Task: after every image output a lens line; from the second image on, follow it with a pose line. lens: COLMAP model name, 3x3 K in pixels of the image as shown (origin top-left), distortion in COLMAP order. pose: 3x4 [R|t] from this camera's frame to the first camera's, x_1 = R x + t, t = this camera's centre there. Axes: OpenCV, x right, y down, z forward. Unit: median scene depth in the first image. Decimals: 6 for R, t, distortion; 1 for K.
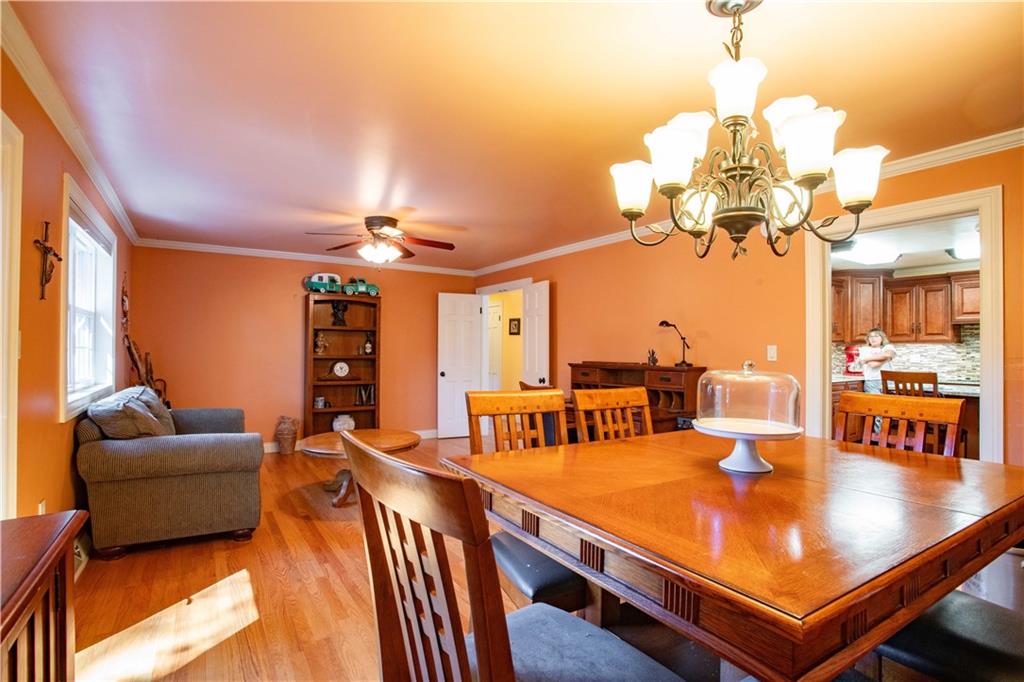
lens RADIAL K [[493.6, 0, 504.3], [0, 493.6, 344.6], [0, 0, 1]] dist [-0.053746, 0.012298]
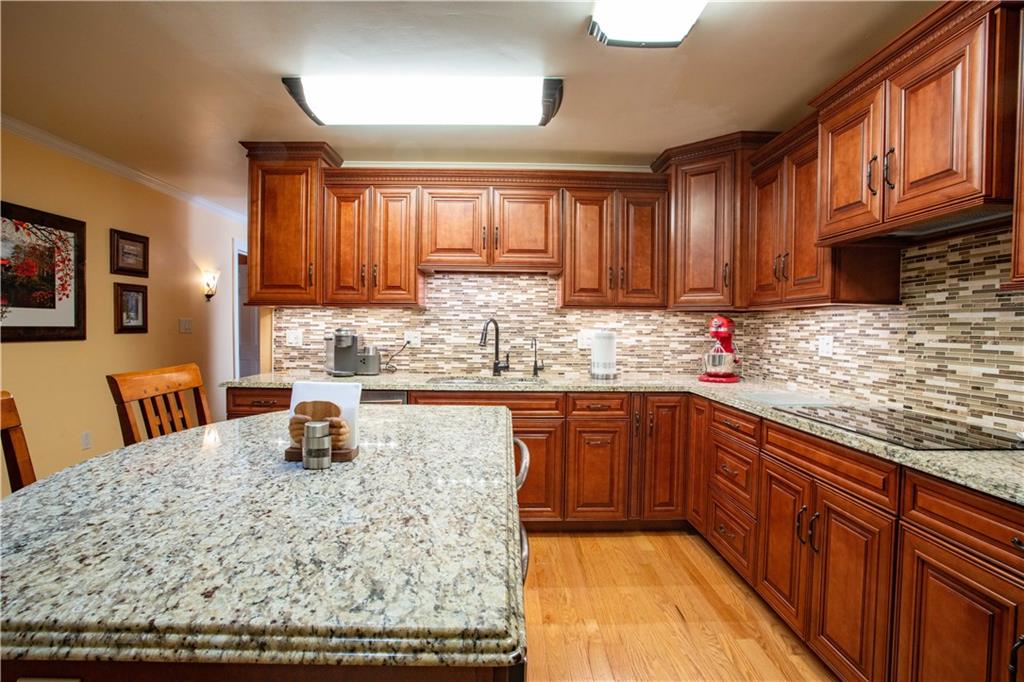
lens RADIAL K [[493.6, 0, 509.1], [0, 493.6, 340.3], [0, 0, 1]] dist [-0.053746, 0.012298]
pose [[0.864159, 0.014940, -0.502996, 0.882887], [0.000810, 0.999517, 0.031079, 0.012319], [0.503218, -0.027265, 0.863729, 0.554235]]
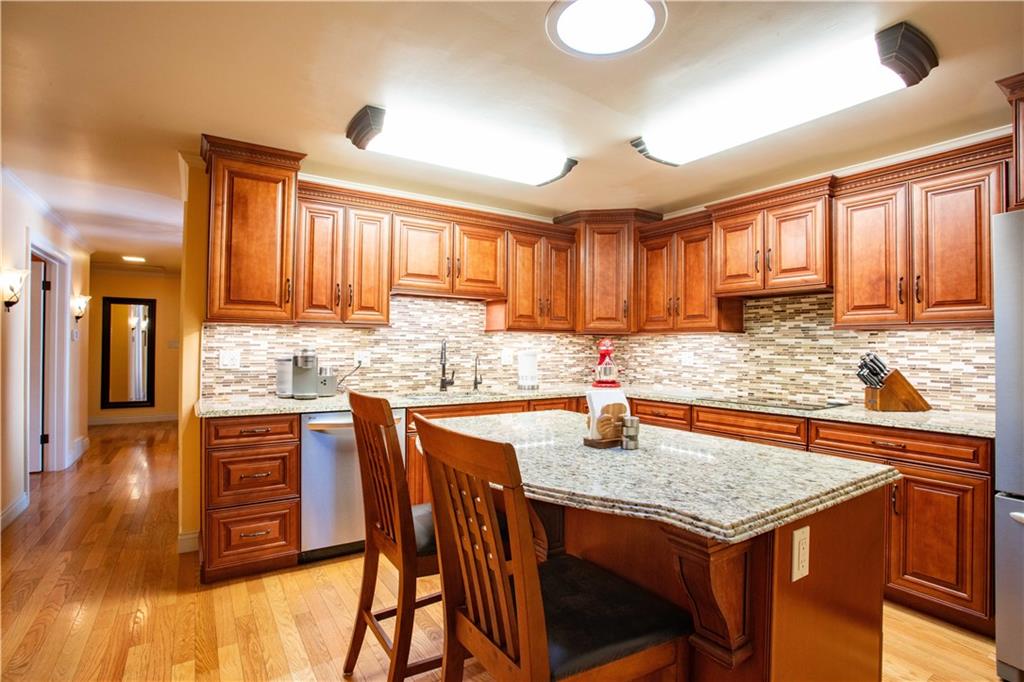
lens RADIAL K [[493.6, 0, 516.9], [0, 493.6, 341.5], [0, 0, 1]] dist [-0.053746, 0.012298]
pose [[0.999422, 0.002055, 0.033927, 0.661072], [-0.002018, 0.999997, -0.001118, 0.008780], [-0.033929, 0.001049, 0.999424, 0.413445]]
